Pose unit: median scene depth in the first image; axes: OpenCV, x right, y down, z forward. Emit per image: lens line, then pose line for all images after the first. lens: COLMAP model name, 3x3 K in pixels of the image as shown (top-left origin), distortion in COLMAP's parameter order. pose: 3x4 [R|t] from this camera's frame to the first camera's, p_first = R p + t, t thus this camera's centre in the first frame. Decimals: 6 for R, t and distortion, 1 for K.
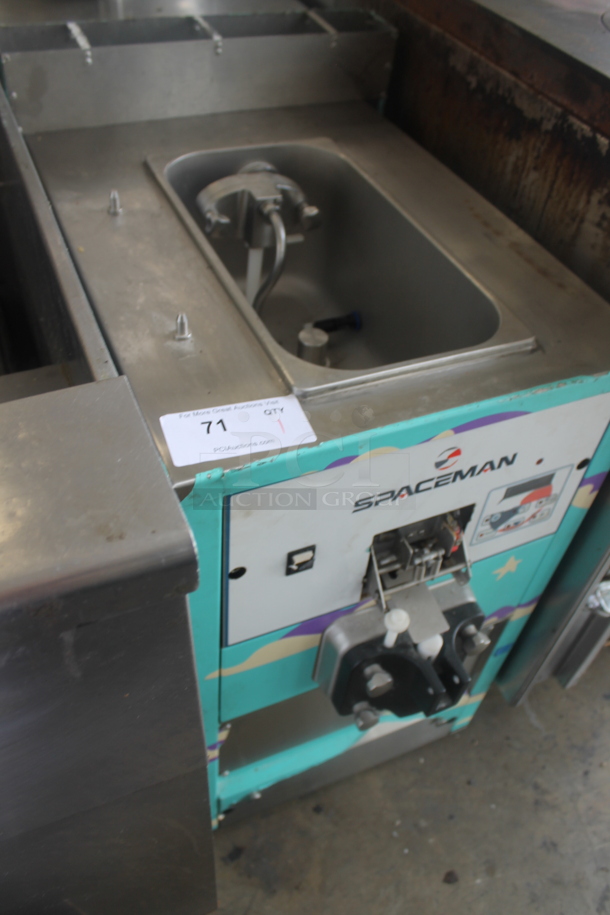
lens RADIAL K [[767.4, 0, 305.0], [0, 767.4, 457.5], [0, 0, 1]] dist [-0.165795, 0.129122]
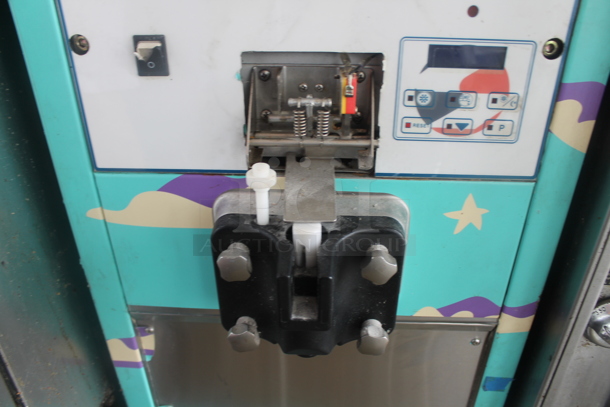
lens RADIAL K [[514.8, 0, 305.0], [0, 514.8, 203.5], [0, 0, 1]] dist [-0.157811, 0.130660]
pose [[0.885578, 0.160887, -0.435737, 0.386755], [-0.270333, 0.941373, -0.201833, 0.321351], [0.377719, 0.296533, 0.877153, 0.508614]]
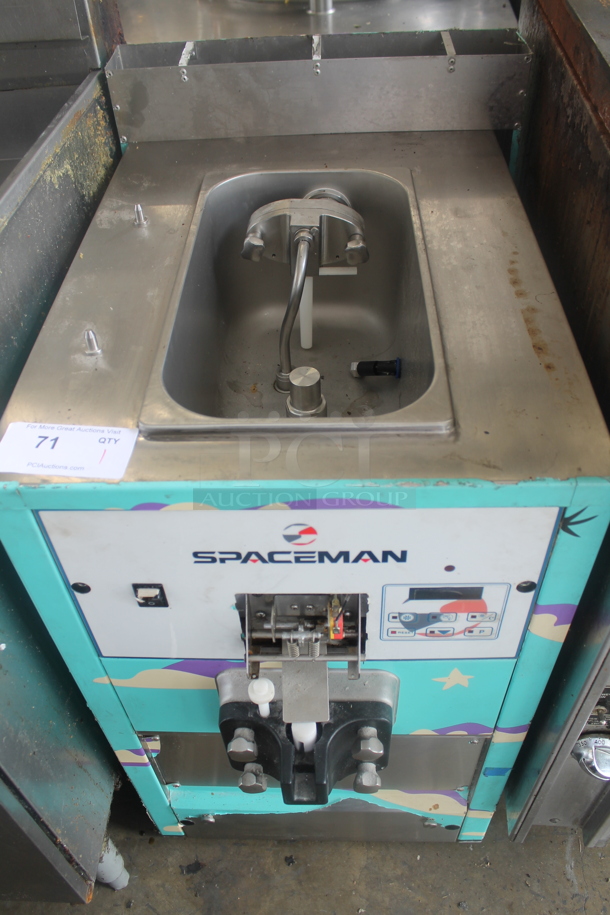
lens RADIAL K [[772.1, 0, 305.0], [0, 772.1, 457.5], [0, 0, 1]] dist [-0.157811, 0.130660]
pose [[0.891858, 0.221559, -0.394336, 0.444867], [-0.228042, 0.973157, 0.031016, -0.097264], [0.390623, 0.062264, 0.918443, 0.142637]]
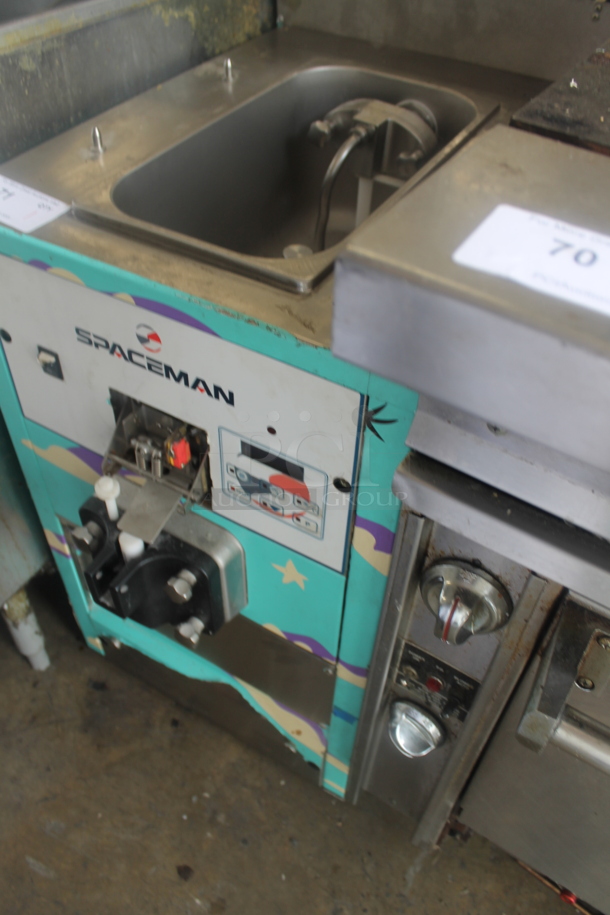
lens RADIAL K [[767.4, 0, 305.0], [0, 767.4, 457.5], [0, 0, 1]] dist [-0.165795, 0.129122]
pose [[0.580865, 0.536862, -0.611862, 0.811134], [-0.565494, 0.806815, 0.171072, -0.127677], [0.585502, 0.246635, 0.772243, 0.352046]]
